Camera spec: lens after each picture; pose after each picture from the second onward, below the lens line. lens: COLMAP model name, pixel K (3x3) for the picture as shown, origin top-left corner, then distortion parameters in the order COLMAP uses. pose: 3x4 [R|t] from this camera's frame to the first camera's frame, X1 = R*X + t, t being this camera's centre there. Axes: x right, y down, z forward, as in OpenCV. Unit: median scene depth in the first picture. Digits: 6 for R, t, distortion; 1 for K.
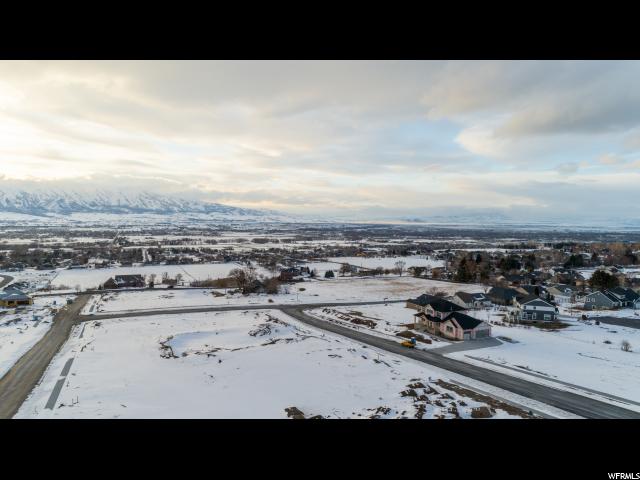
lens RADIAL K [[426.1, 0, 320.6], [0, 426.1, 241.7], [0, 0, 1]] dist [0.018123, 0.006339]
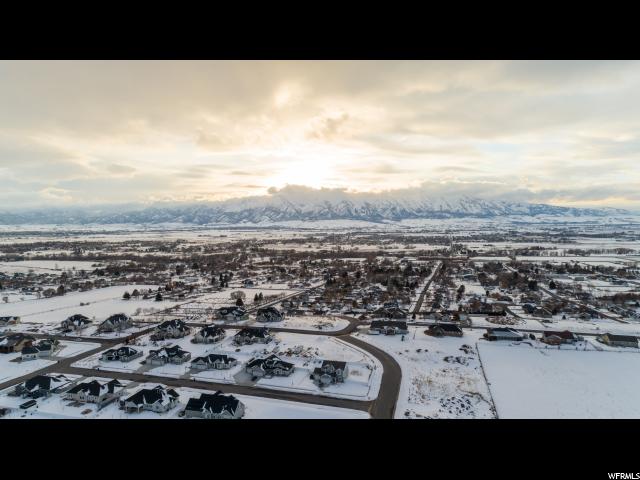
lens RADIAL K [[426.1, 0, 320.6], [0, 426.1, 241.7], [0, 0, 1]] dist [0.018123, 0.006339]
pose [[0.759483, 0.007564, -0.650484, -0.101878], [-0.013452, 0.999901, -0.004079, -0.008480], [0.650389, 0.011849, 0.759509, 0.126621]]
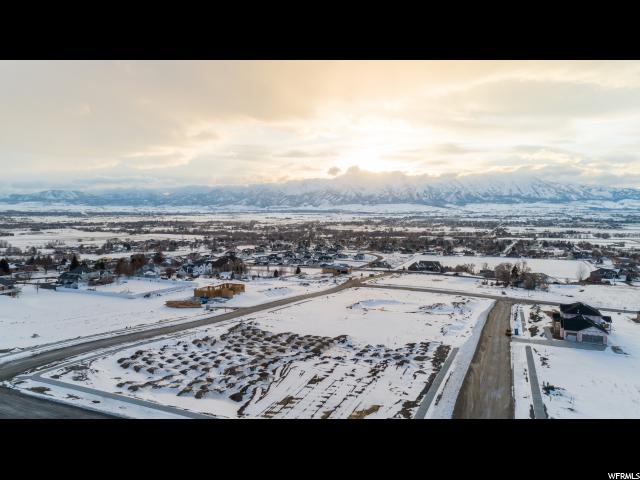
lens RADIAL K [[444.4, 0, 323.7], [0, 444.4, 229.9], [0, 0, 1]] dist [0.023653, 0.001943]
pose [[0.667782, 0.025195, -0.743931, 0.035333], [-0.029445, 0.999539, 0.007421, -0.001367], [0.743774, 0.016949, 0.668216, -0.008220]]
